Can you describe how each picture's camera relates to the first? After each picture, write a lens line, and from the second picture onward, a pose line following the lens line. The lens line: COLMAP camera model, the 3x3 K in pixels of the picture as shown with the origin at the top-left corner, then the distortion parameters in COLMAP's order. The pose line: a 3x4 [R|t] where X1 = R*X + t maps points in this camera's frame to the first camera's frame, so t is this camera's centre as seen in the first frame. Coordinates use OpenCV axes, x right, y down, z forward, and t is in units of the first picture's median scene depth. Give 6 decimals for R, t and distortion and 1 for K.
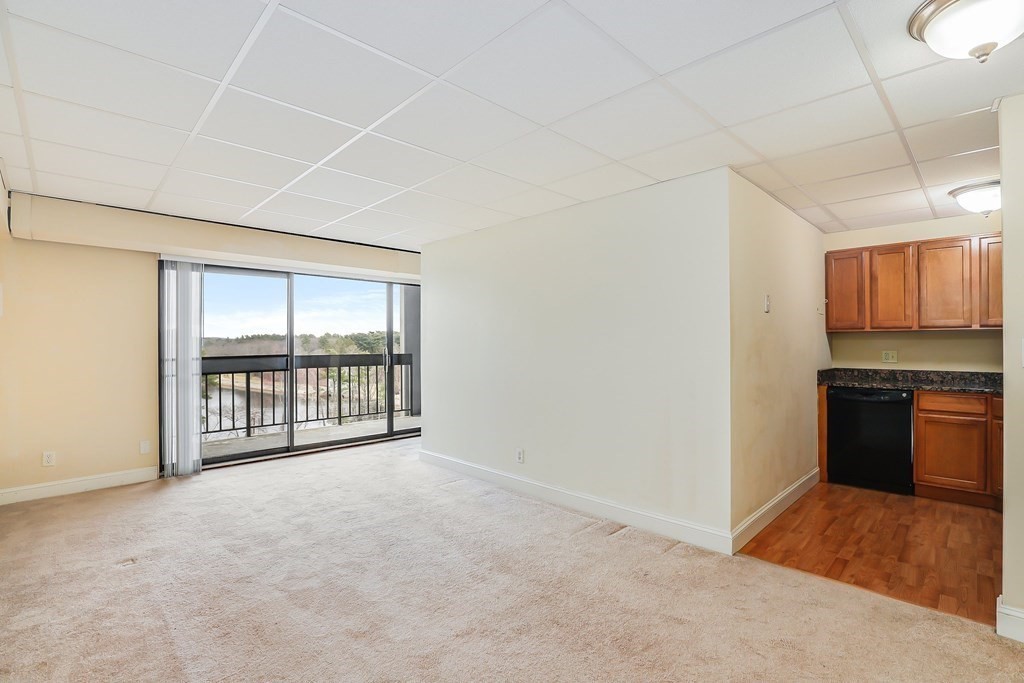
lens RADIAL K [[475.9, 0, 516.4], [0, 475.9, 350.2], [0, 0, 1]] dist [-0.031475, 0.005735]
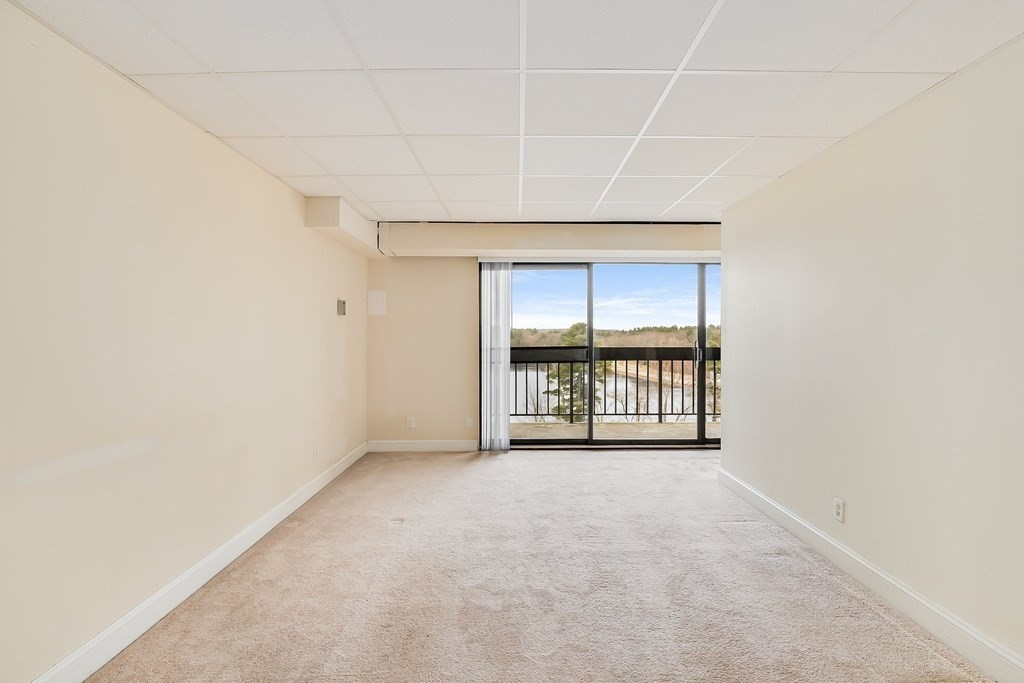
lens RADIAL K [[475.9, 0, 512.5], [0, 475.9, 340.4], [0, 0, 1]] dist [-0.031475, 0.005735]
pose [[0.711317, 0.009061, -0.702813, 0.126172], [-0.011152, 0.999937, 0.001605, -0.003114], [0.702783, 0.006696, 0.711373, 0.220206]]
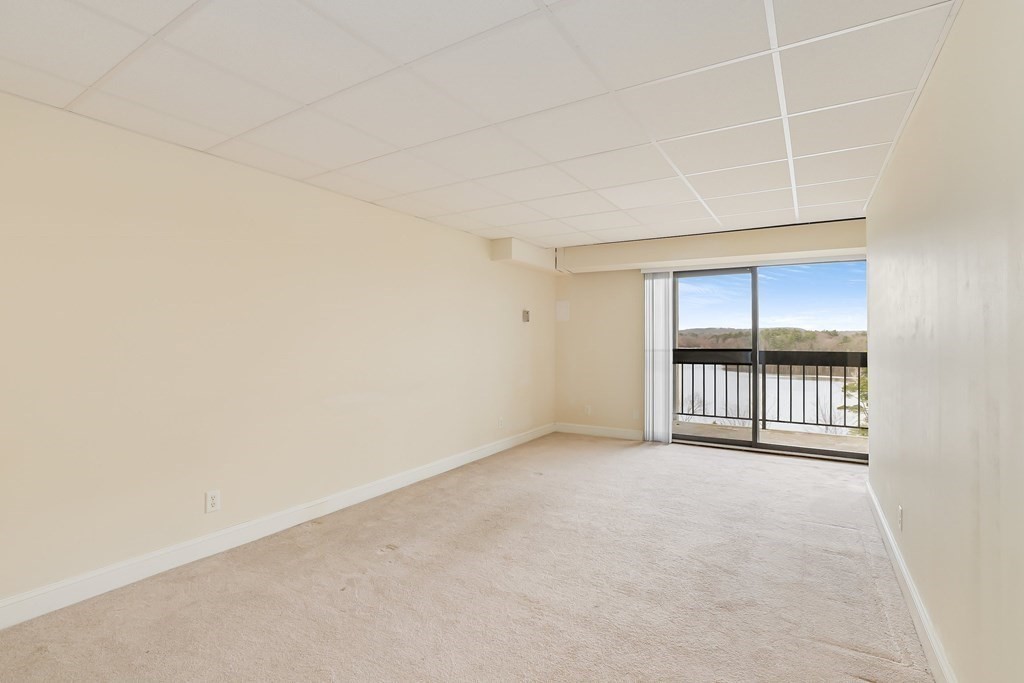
lens RADIAL K [[475.9, 0, 504.1], [0, 475.9, 335.5], [0, 0, 1]] dist [-0.031475, 0.005735]
pose [[0.225158, -0.000949, -0.974322, 0.450602], [-0.019413, 0.999797, -0.005460, -0.004894], [0.974129, 0.020144, 0.225093, 0.321684]]
